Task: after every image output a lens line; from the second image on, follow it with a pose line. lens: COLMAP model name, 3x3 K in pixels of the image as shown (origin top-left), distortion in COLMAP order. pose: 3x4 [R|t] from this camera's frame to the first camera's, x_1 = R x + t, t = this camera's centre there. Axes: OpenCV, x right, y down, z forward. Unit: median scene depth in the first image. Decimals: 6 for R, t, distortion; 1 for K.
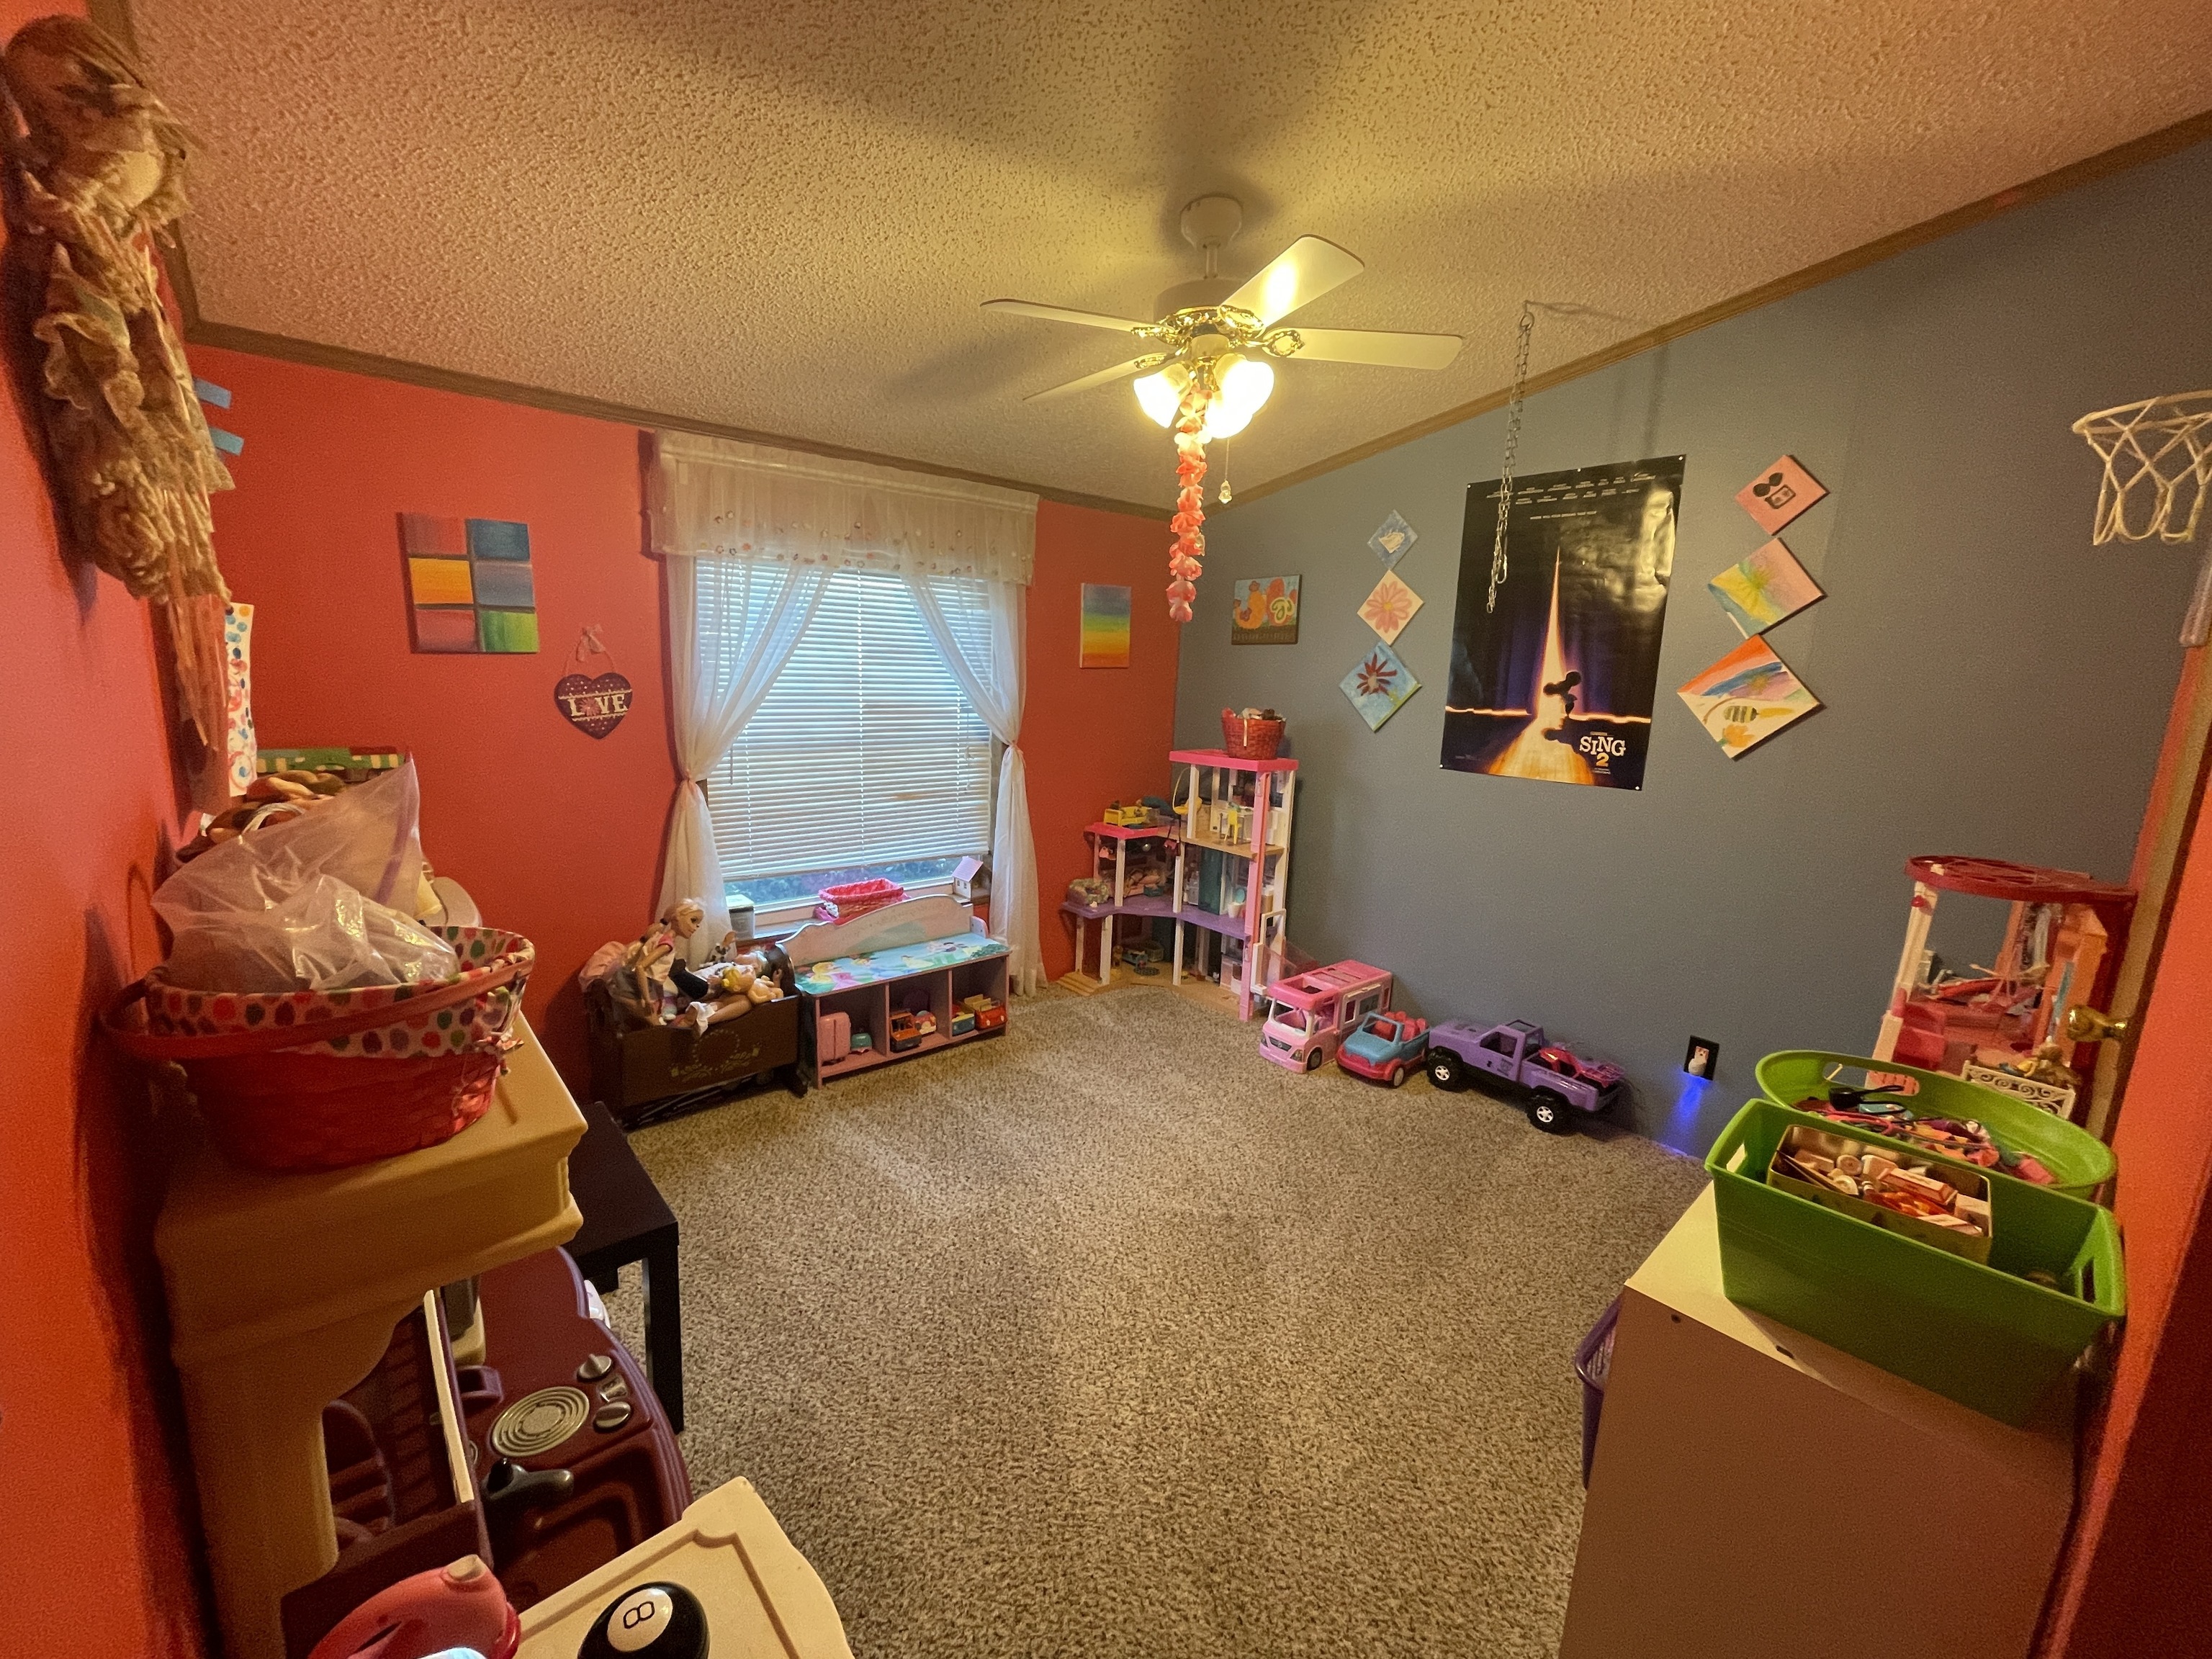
lens RADIAL K [[904.6, 0, 1106.0], [0, 904.6, 829.5], [0, 0, 1]] dist [0.001682, -0.000221]
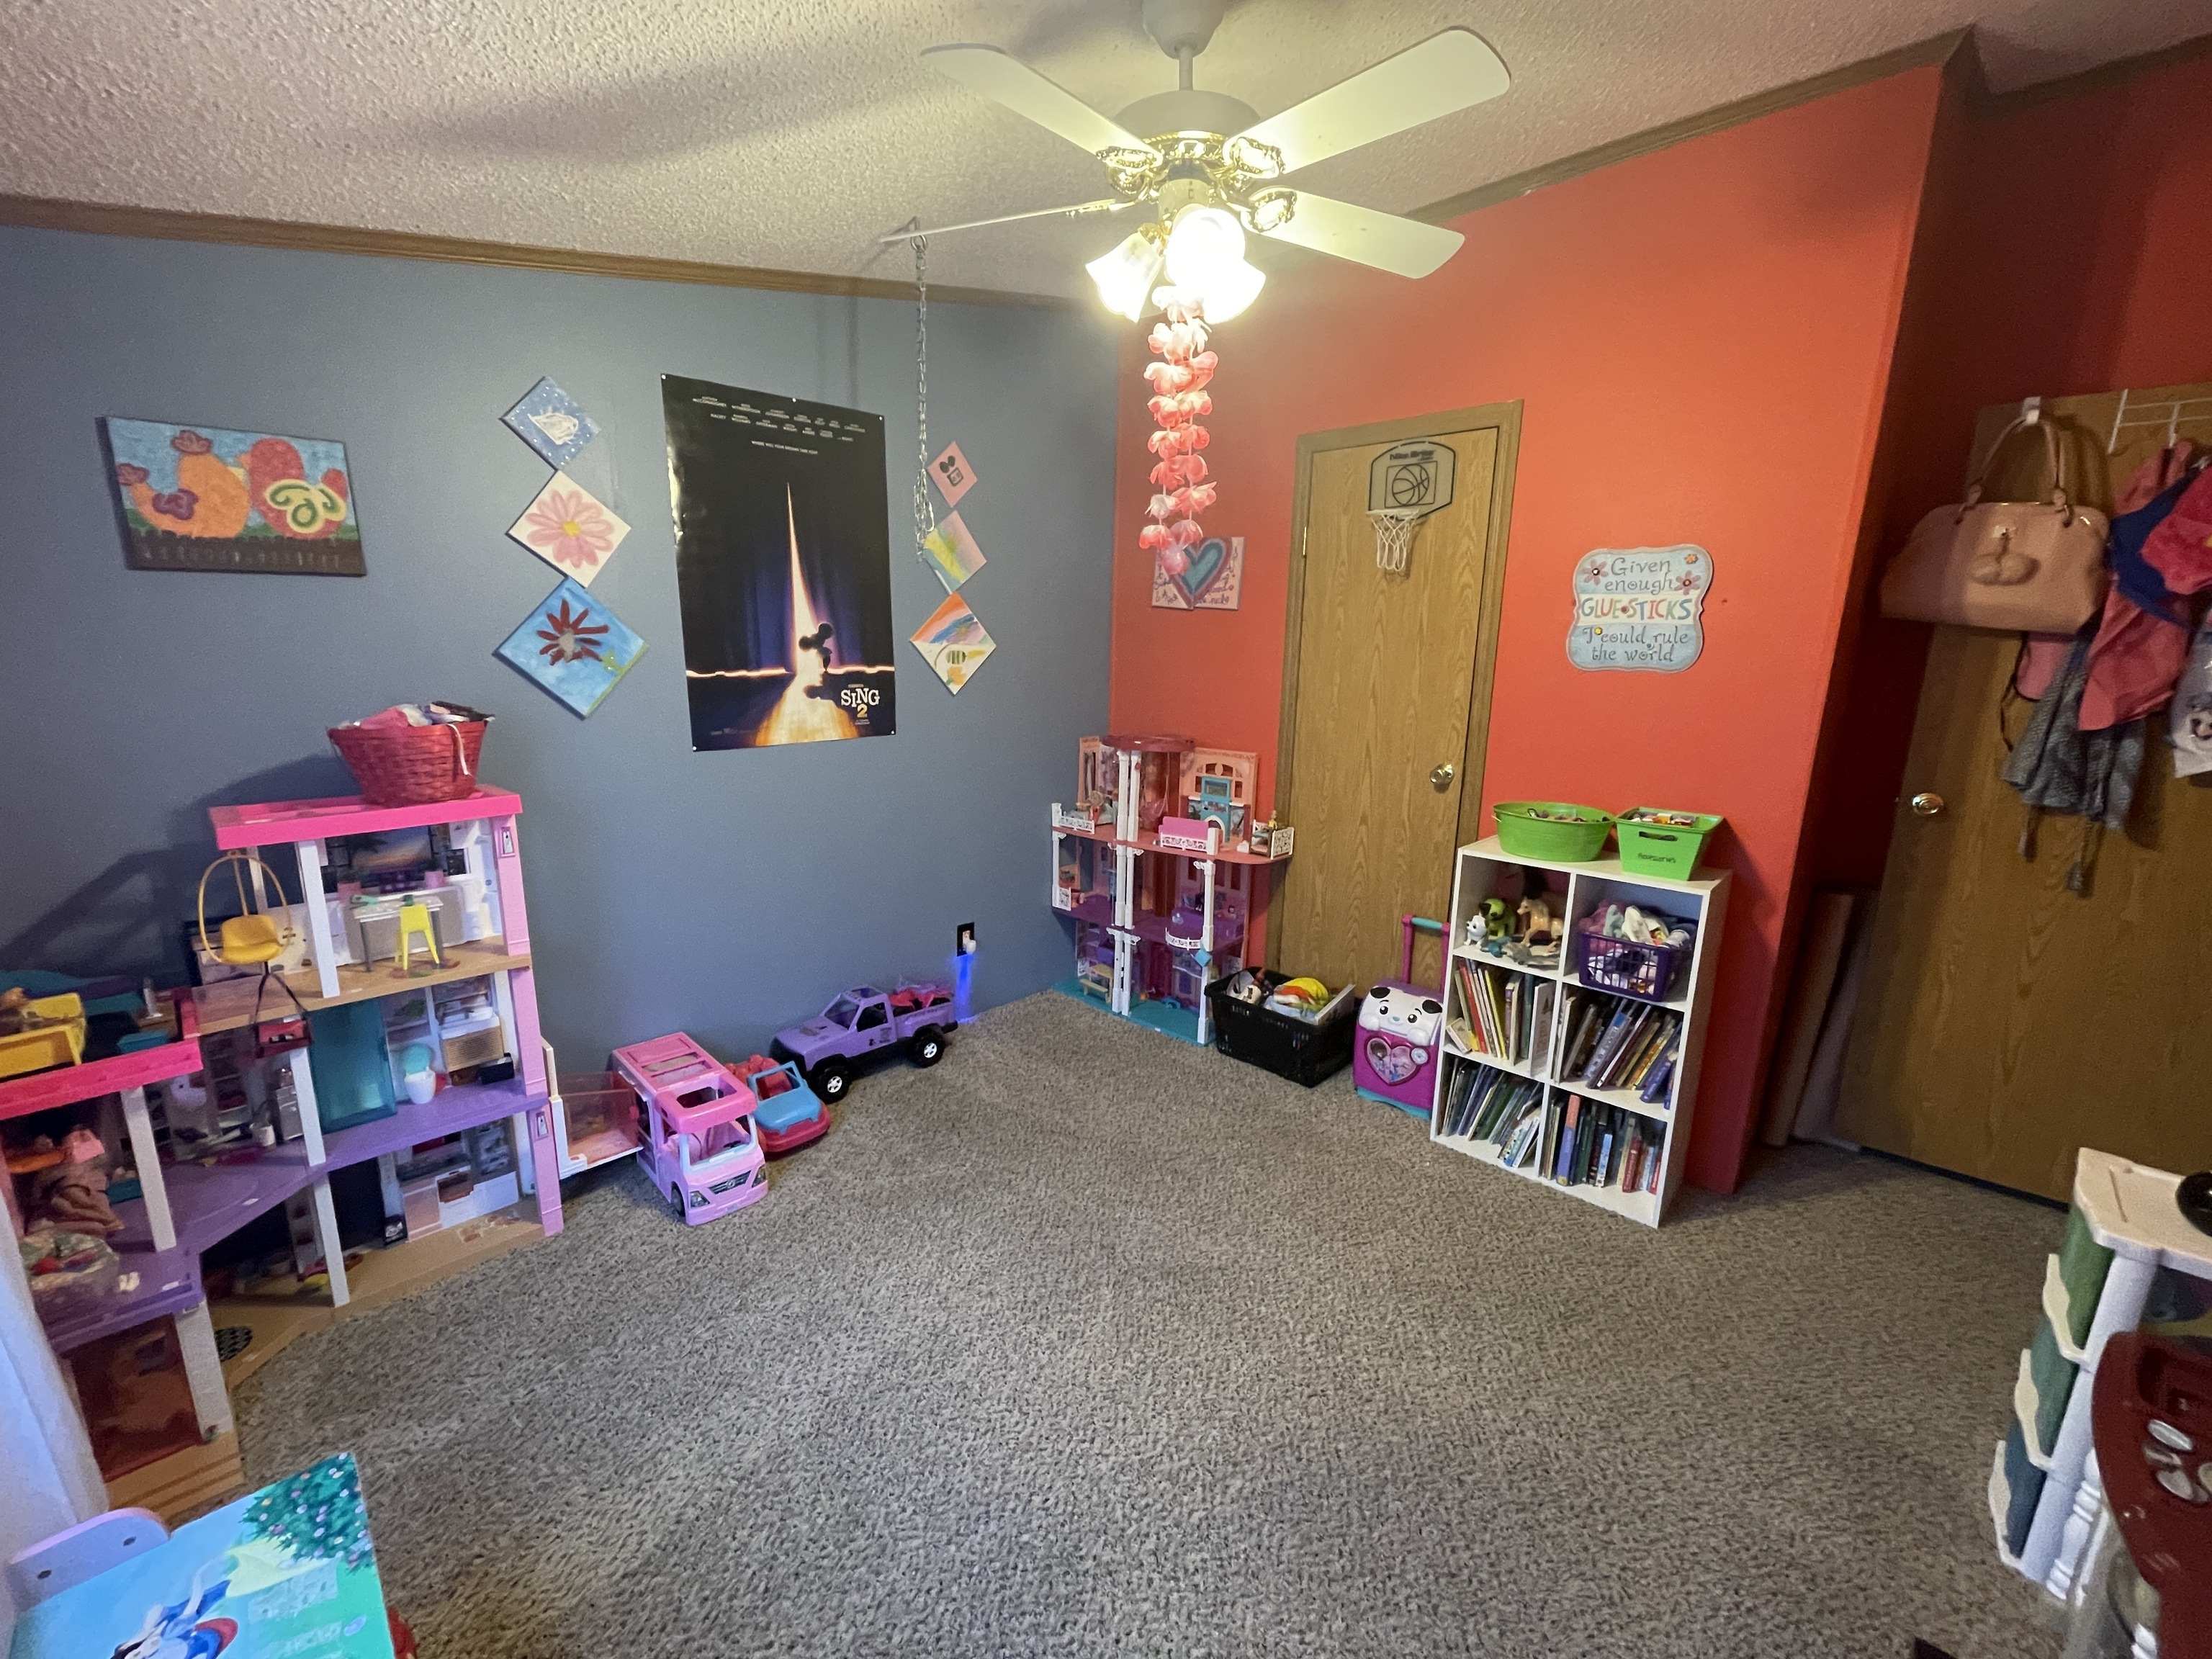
lens RADIAL K [[912.5, 0, 1106.0], [0, 912.5, 829.5], [0, 0, 1]] dist [-0.003630, 0.004838]
pose [[-0.086812, -0.249233, 0.964545, -0.472184], [0.158913, 0.952338, 0.260381, -0.166502], [-0.983469, 0.175882, -0.043068, 0.769407]]
